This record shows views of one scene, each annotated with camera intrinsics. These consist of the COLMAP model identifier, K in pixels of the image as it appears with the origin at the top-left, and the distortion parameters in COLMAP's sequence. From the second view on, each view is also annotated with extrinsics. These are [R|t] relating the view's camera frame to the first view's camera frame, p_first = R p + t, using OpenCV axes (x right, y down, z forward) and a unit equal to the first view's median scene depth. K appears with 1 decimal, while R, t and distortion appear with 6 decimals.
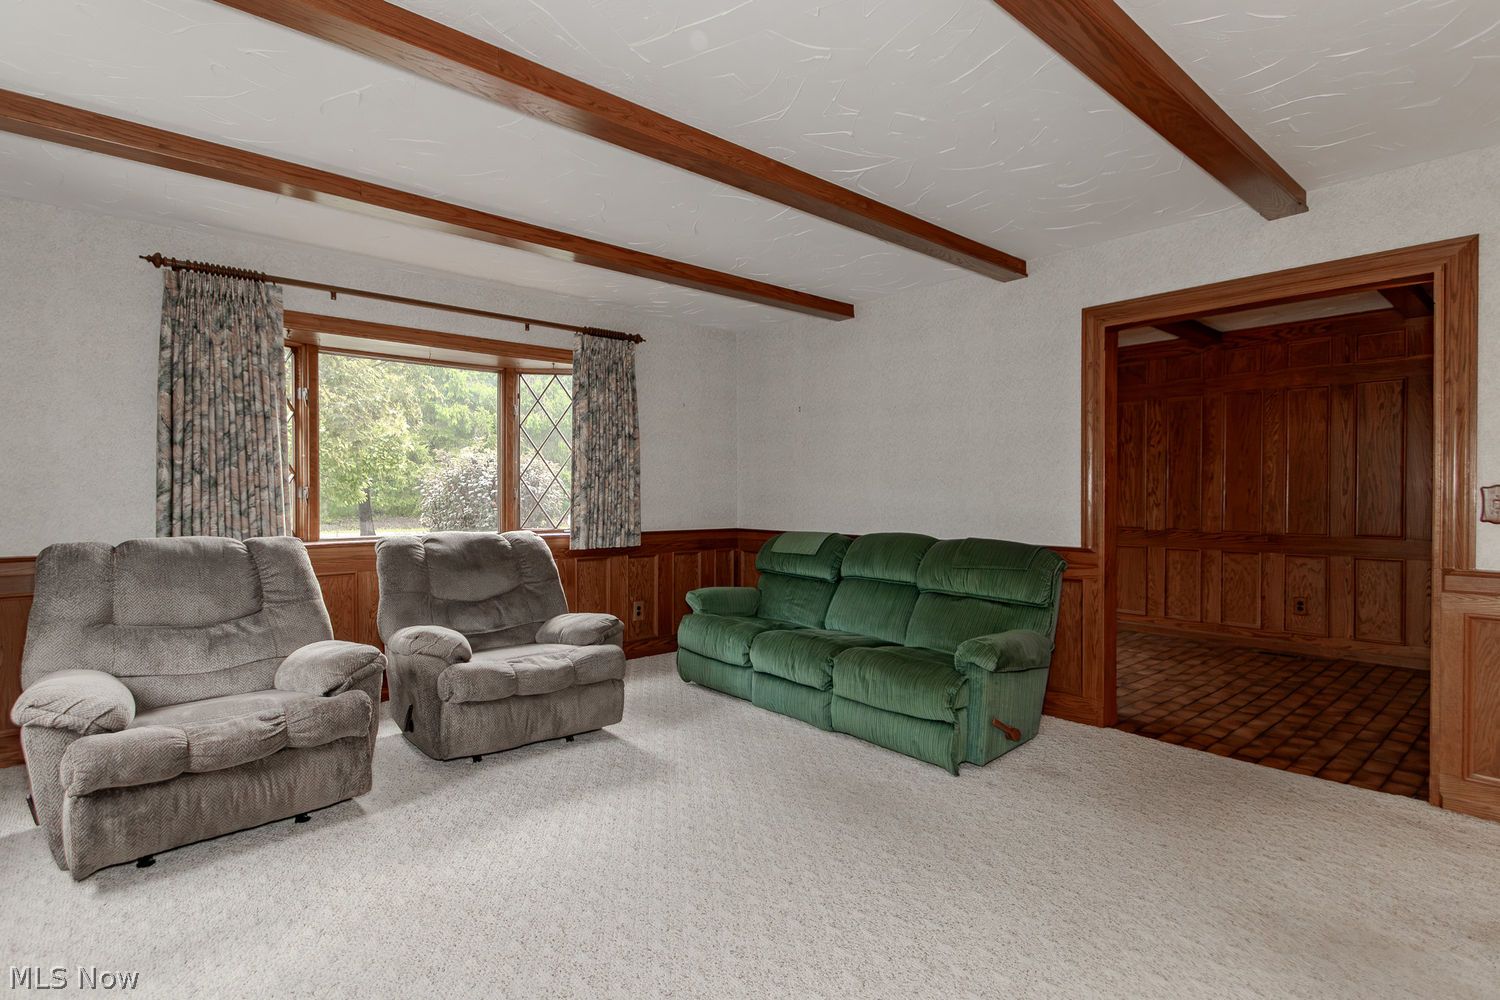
lens RADIAL K [[708.3, 0, 753.6], [0, 708.3, 497.8], [0, 0, 1]] dist [0.000727, 0.000010]
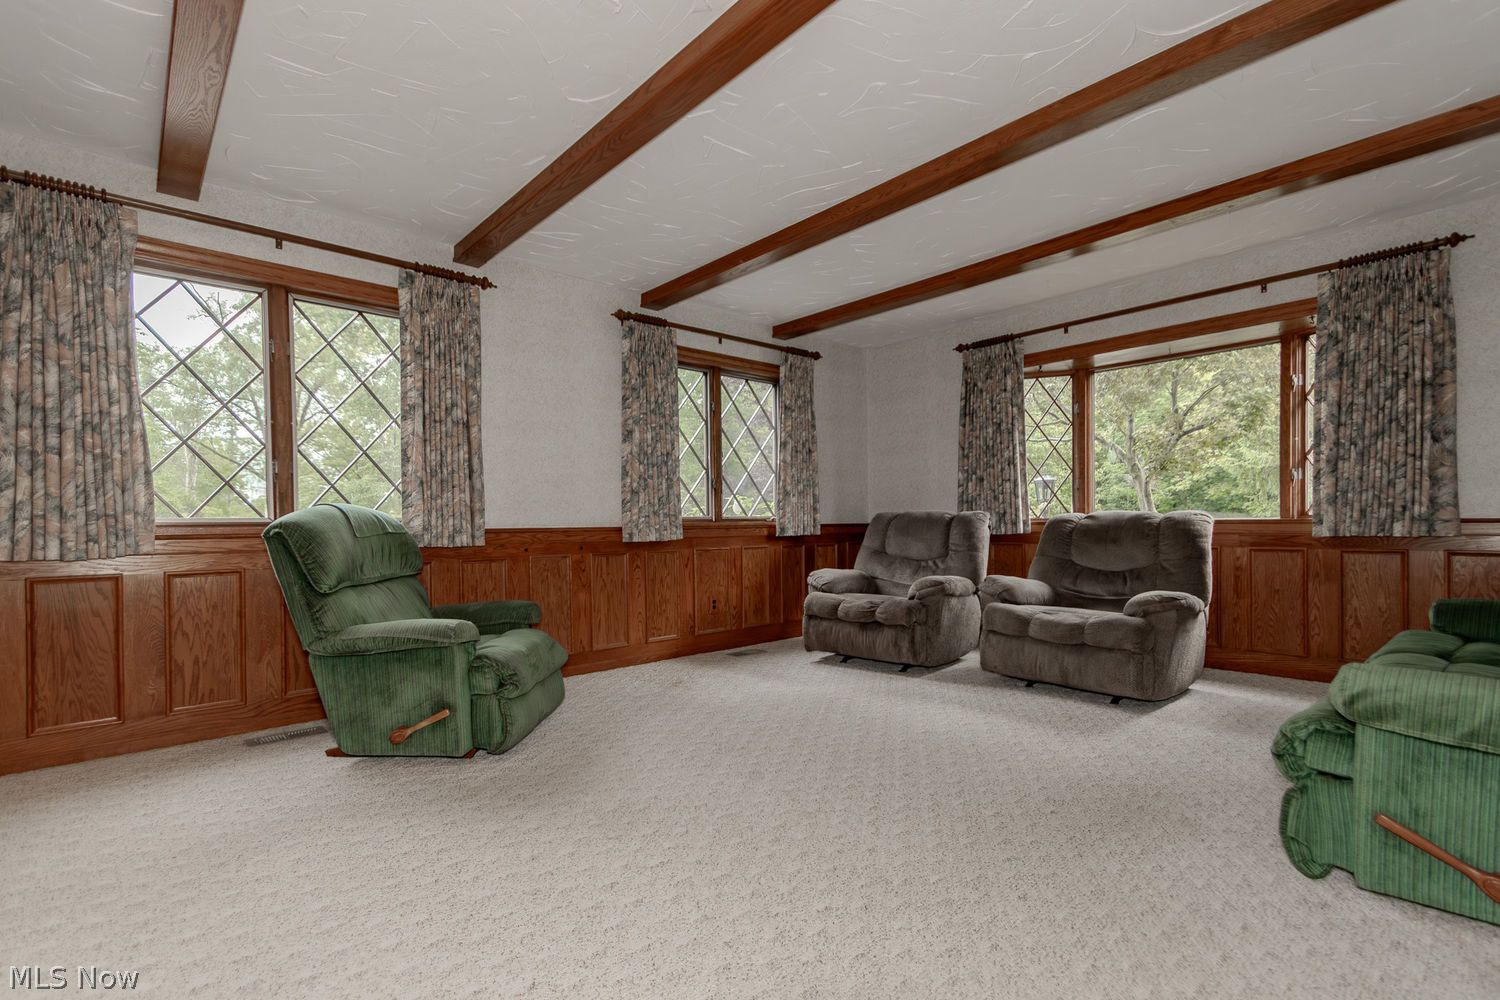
lens RADIAL K [[691.0, 0, 750.8], [0, 691.0, 521.9], [0, 0, 1]] dist [0.001717, 0.000217]
pose [[0.034895, -0.000248, -0.999391, 0.720948], [0.014051, 0.999901, 0.000243, 0.063029], [0.999292, -0.014051, 0.034895, 0.412283]]
